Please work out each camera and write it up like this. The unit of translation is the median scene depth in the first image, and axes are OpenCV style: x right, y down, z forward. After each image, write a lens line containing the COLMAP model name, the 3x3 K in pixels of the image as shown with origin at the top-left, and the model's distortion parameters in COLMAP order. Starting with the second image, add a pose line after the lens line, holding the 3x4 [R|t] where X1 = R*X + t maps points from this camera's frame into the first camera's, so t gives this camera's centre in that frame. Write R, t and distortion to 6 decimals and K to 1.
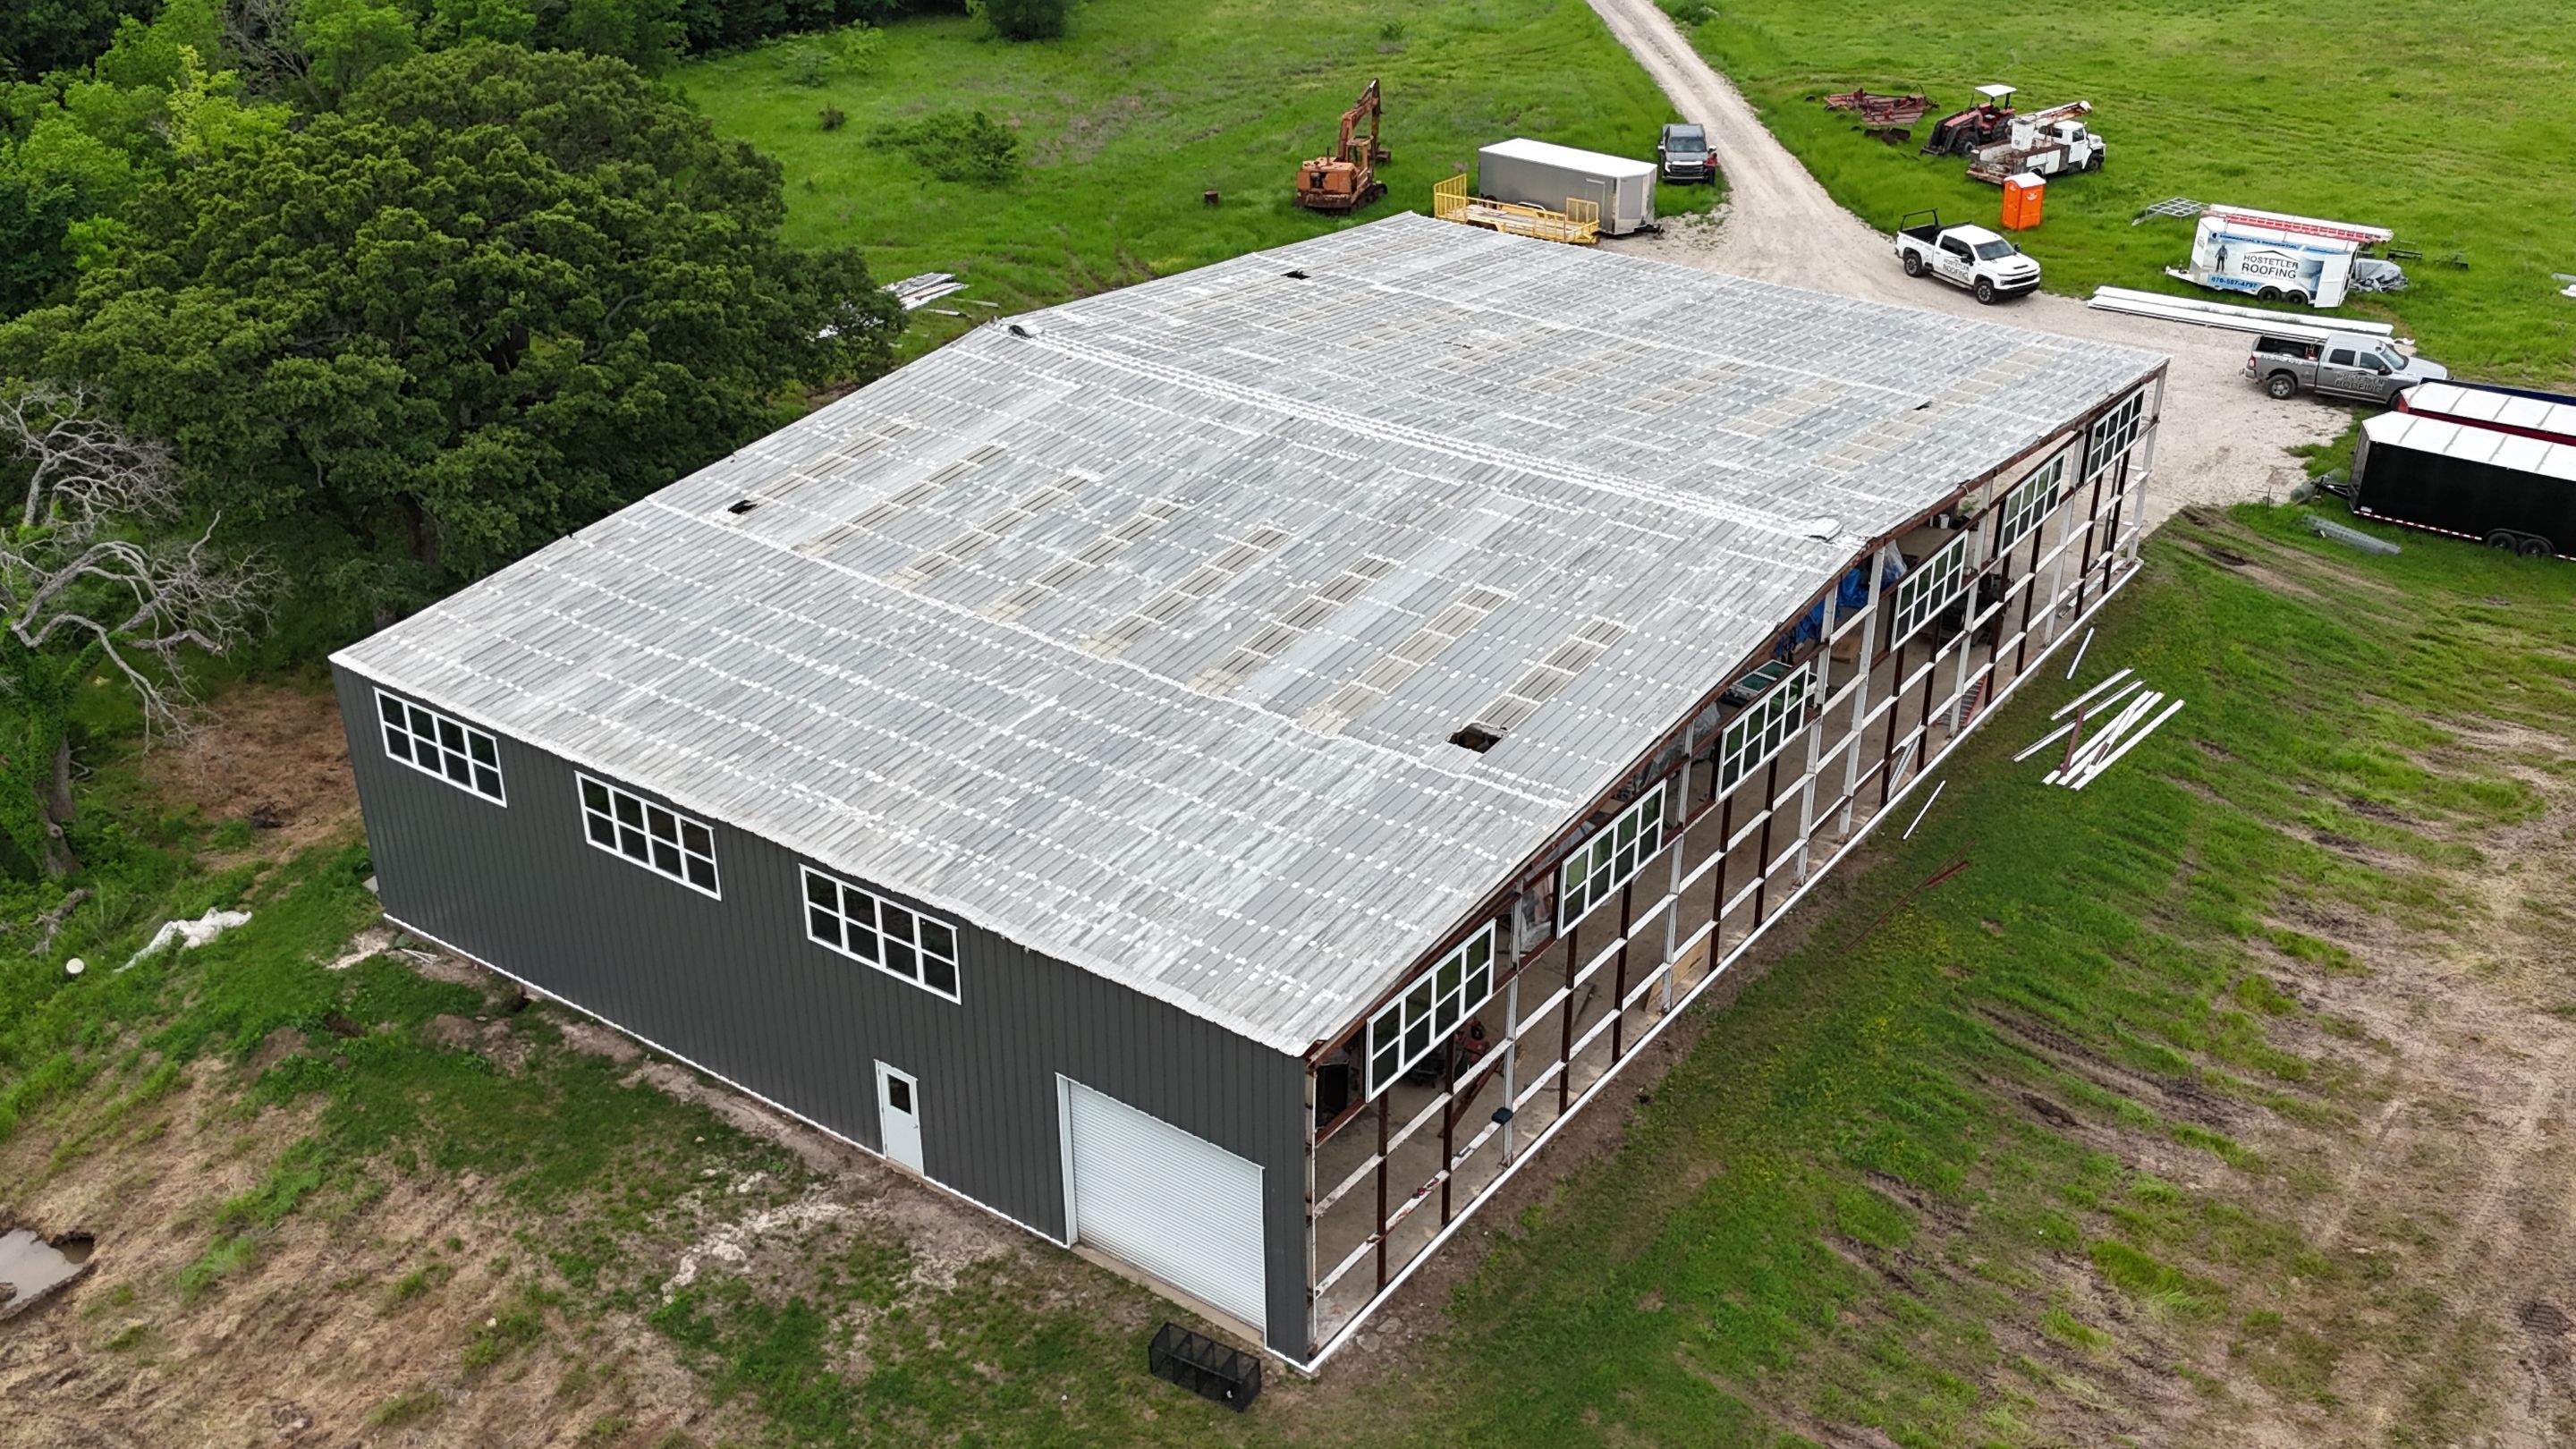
lens RADIAL K [[2437.5, 0, 1292.4], [0, 2437.5, 714.3], [0, 0, 1]] dist [0.041927, 0.000000]
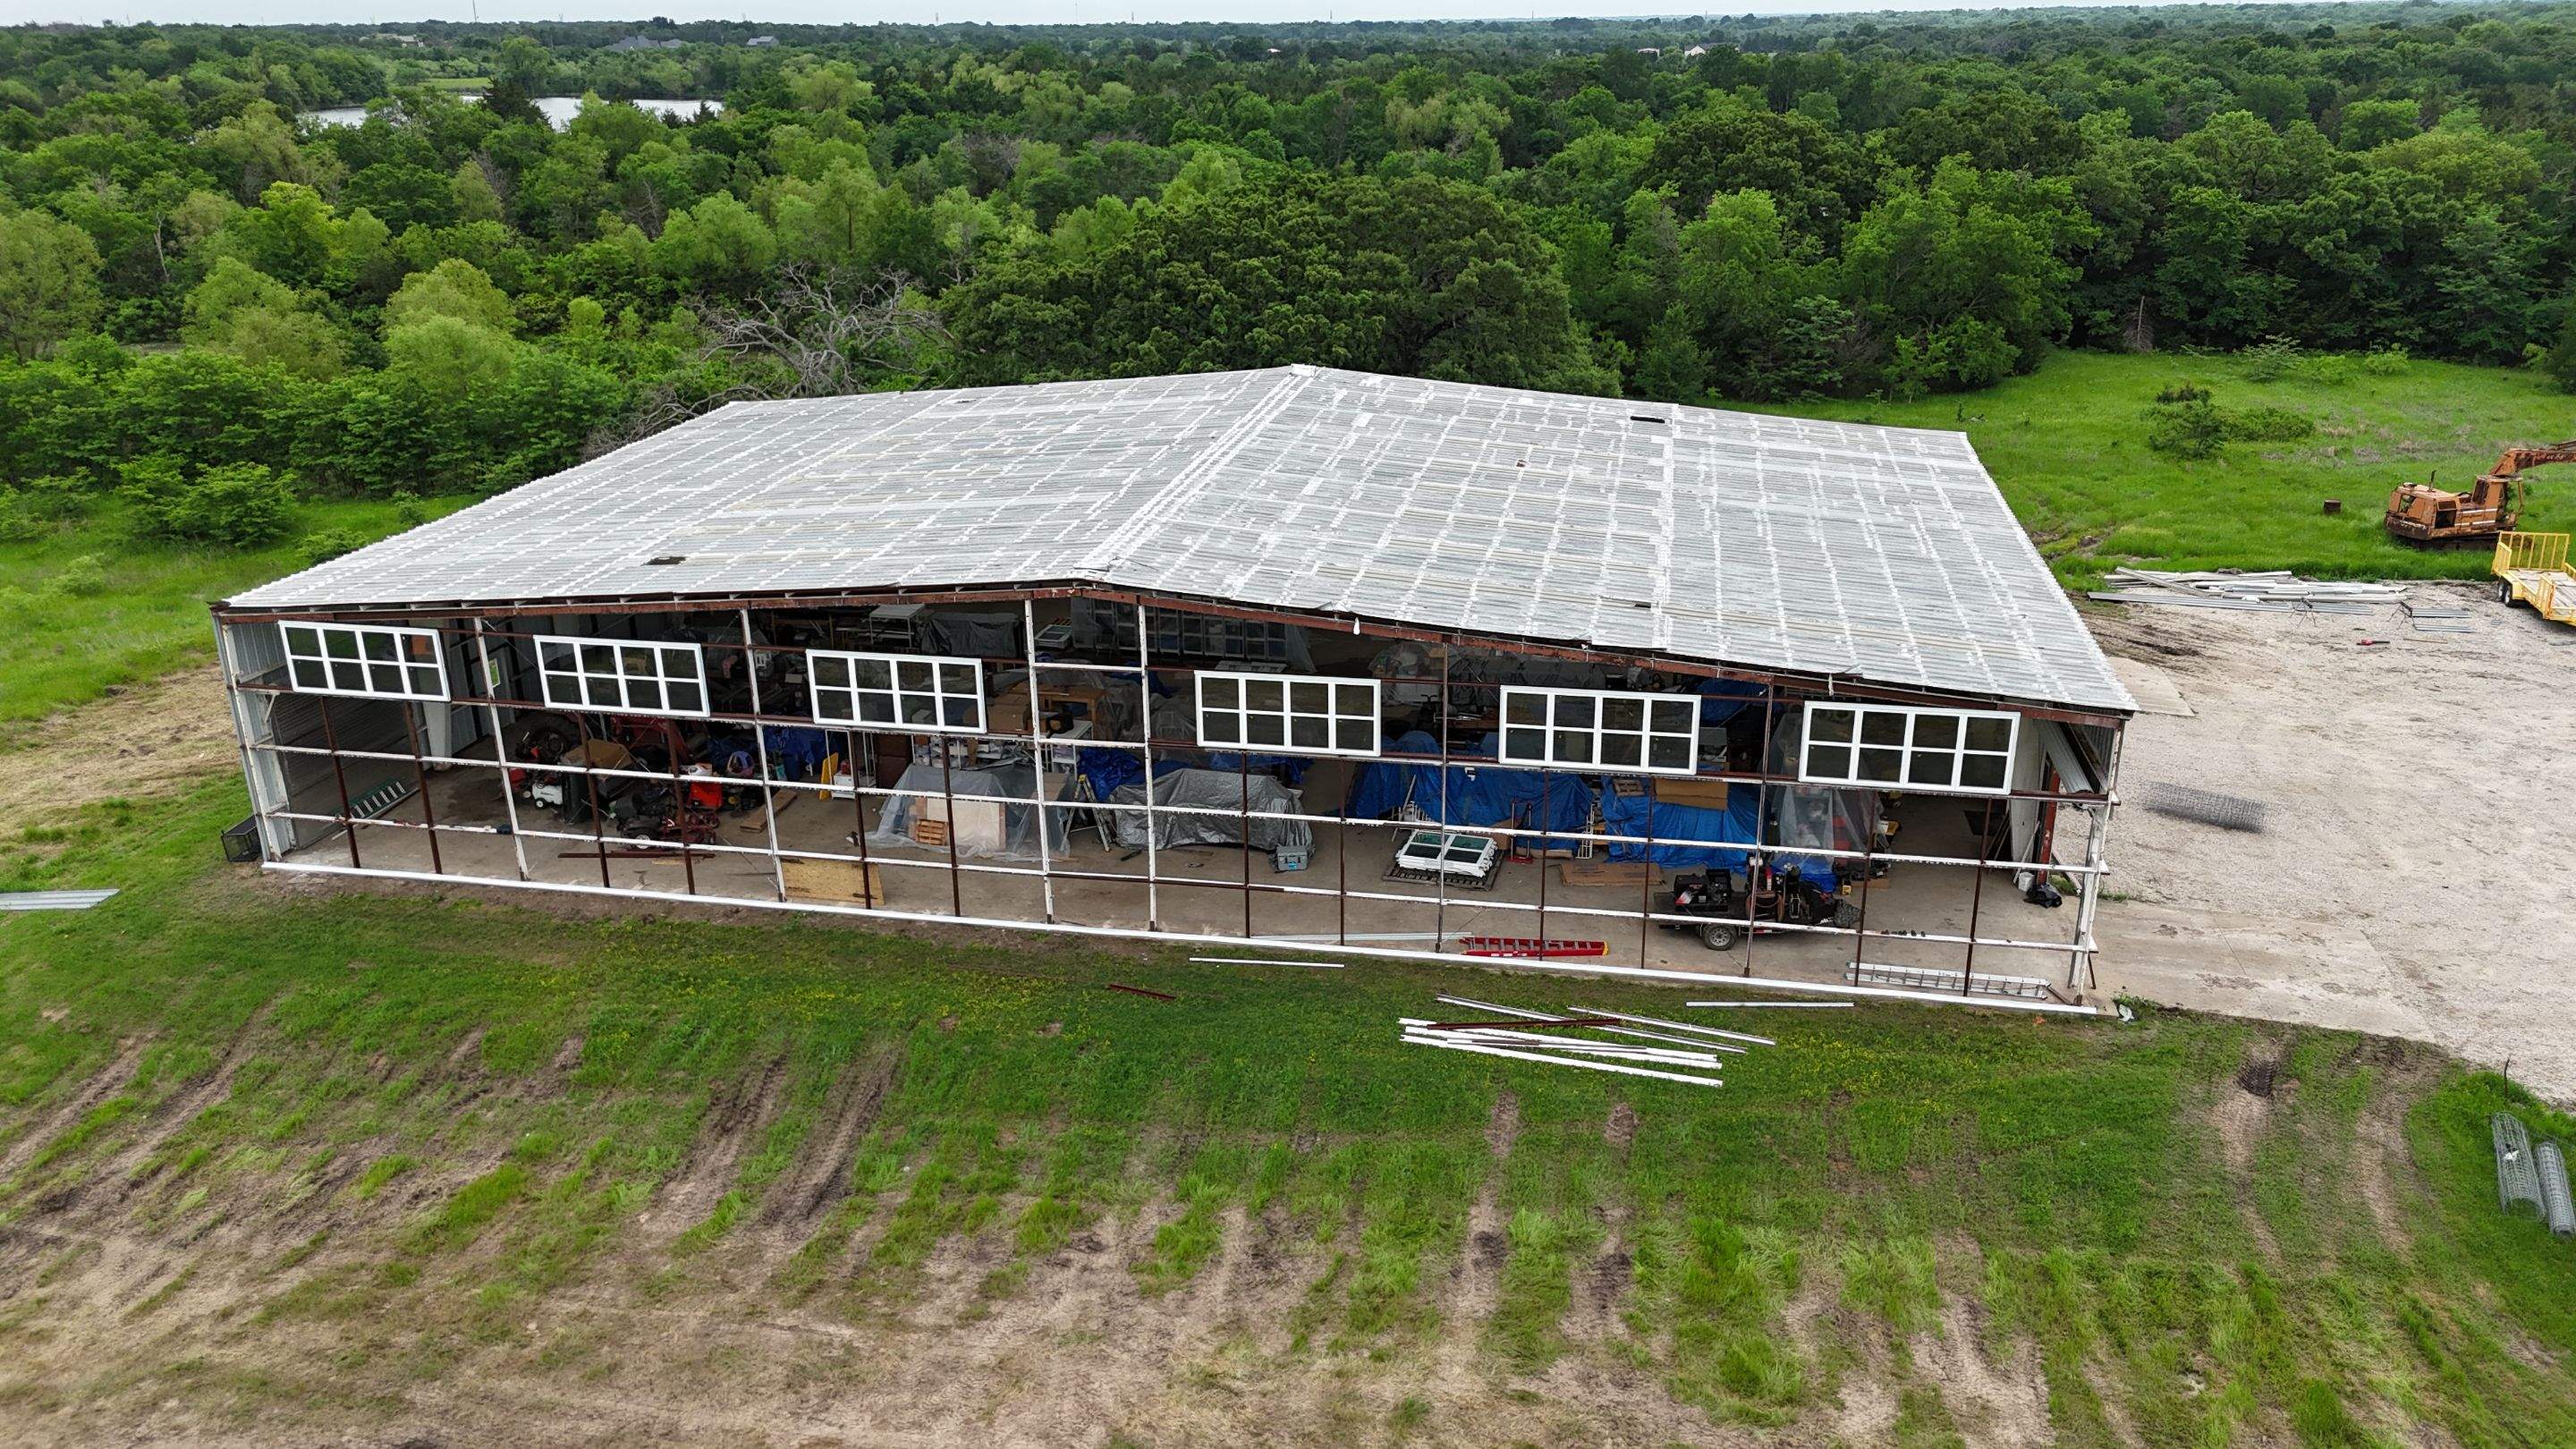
lens RADIAL K [[1855.1, 0, 1292.0], [0, 1855.1, 723.6], [0, 0, 1]] dist [0.047779, 0.000759]
pose [[0.420953, 0.318800, -0.849214, 0.838819], [-0.409618, 0.902121, 0.135615, -0.140227], [0.809328, 0.290766, 0.510337, 0.656380]]
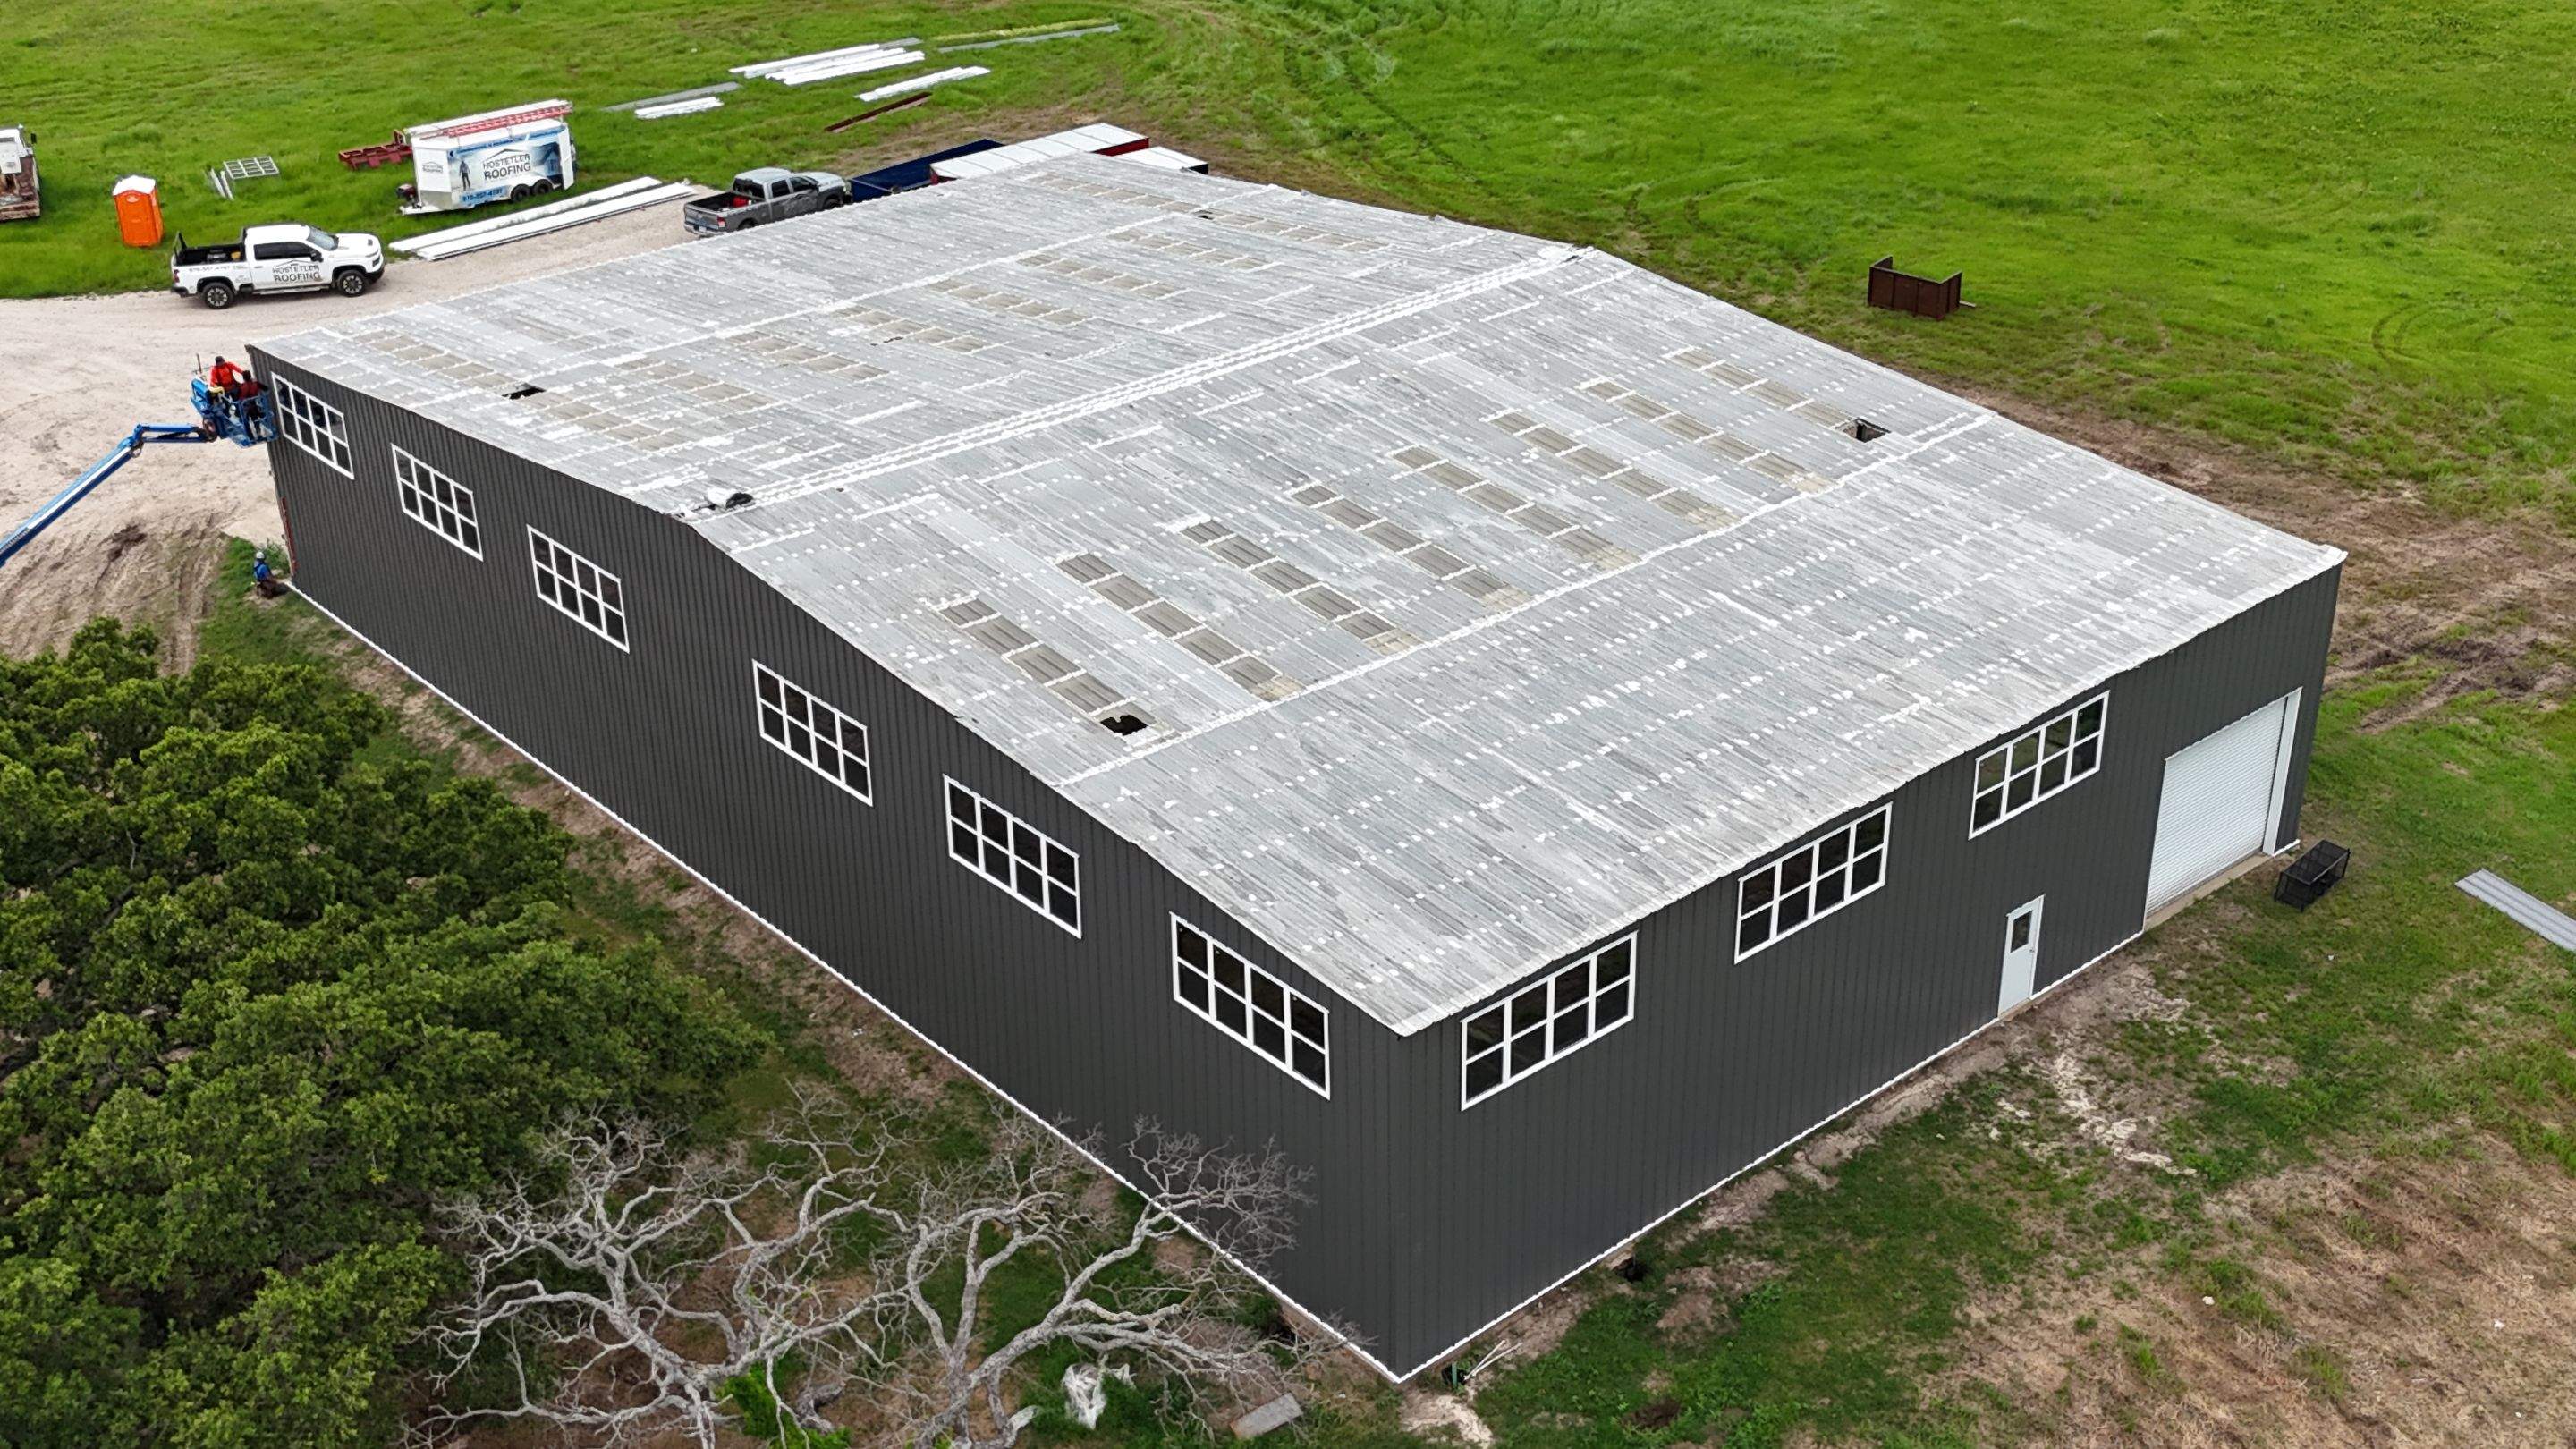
lens RADIAL K [[2826.4, 0, 1293.2], [0, 2826.4, 734.2], [0, 0, 1]] dist [0.057574, 0.000000]
pose [[0.233118, -0.444230, 0.865052, -0.954740], [0.461952, 0.833370, 0.303472, -0.317947], [-0.855720, 0.328868, 0.399486, 0.615995]]
